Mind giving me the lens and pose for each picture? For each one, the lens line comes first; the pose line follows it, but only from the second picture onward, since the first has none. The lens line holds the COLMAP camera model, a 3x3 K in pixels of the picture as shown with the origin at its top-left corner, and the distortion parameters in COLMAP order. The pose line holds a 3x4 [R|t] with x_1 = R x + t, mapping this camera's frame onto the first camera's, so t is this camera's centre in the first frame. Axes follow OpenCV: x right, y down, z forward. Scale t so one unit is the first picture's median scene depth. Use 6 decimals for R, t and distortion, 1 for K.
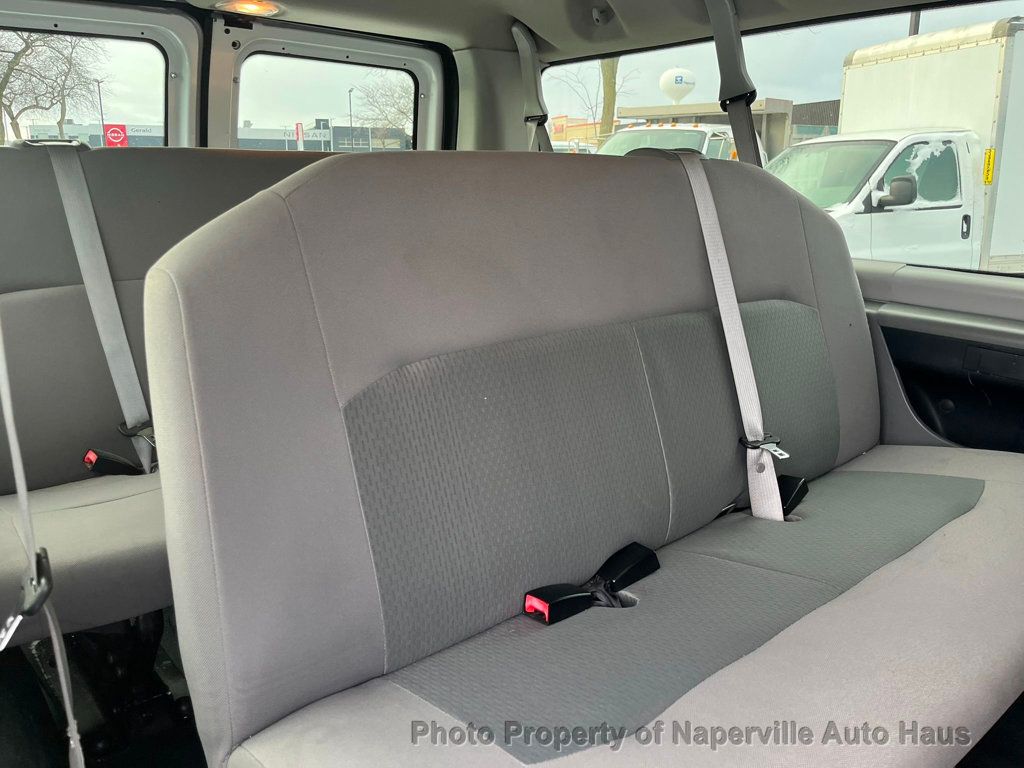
lens RADIAL K [[771.8, 0, 521.3], [0, 771.8, 384.5], [0, 0, 1]] dist [0.059501, -0.086964]
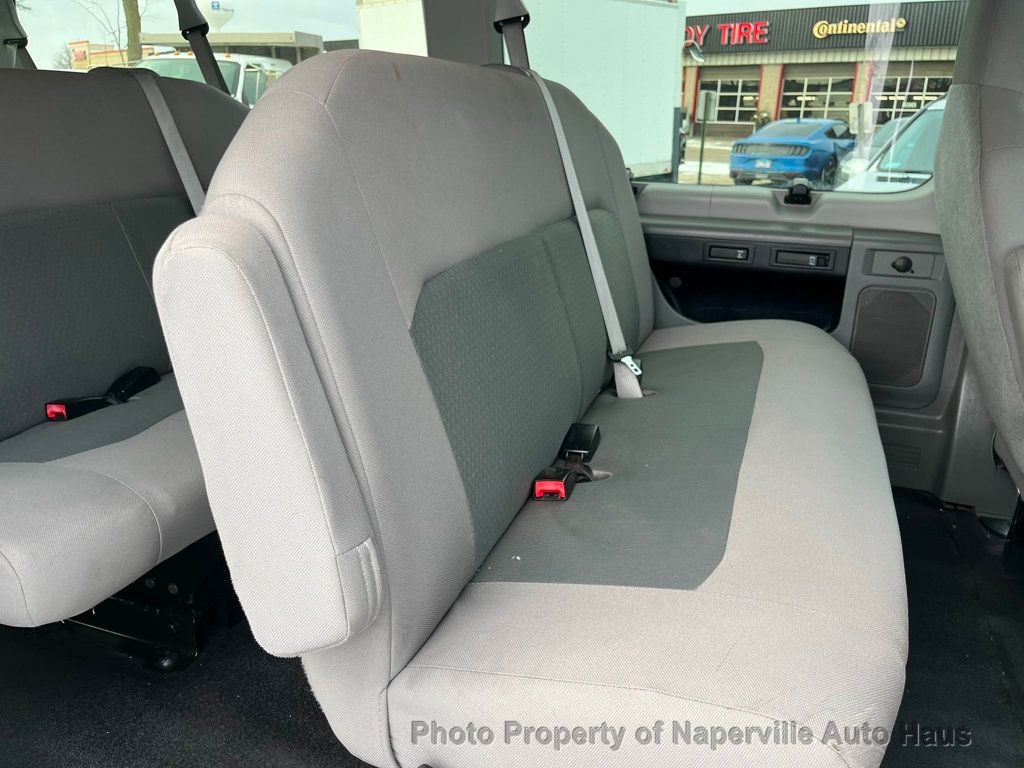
lens RADIAL K [[771.8, 0, 521.3], [0, 771.8, 384.5], [0, 0, 1]] dist [0.059501, -0.086964]
pose [[0.863181, -0.166421, 0.476679, 0.033686], [0.130559, 0.985577, 0.107671, 0.086004], [-0.487722, -0.030705, 0.872459, -0.245592]]
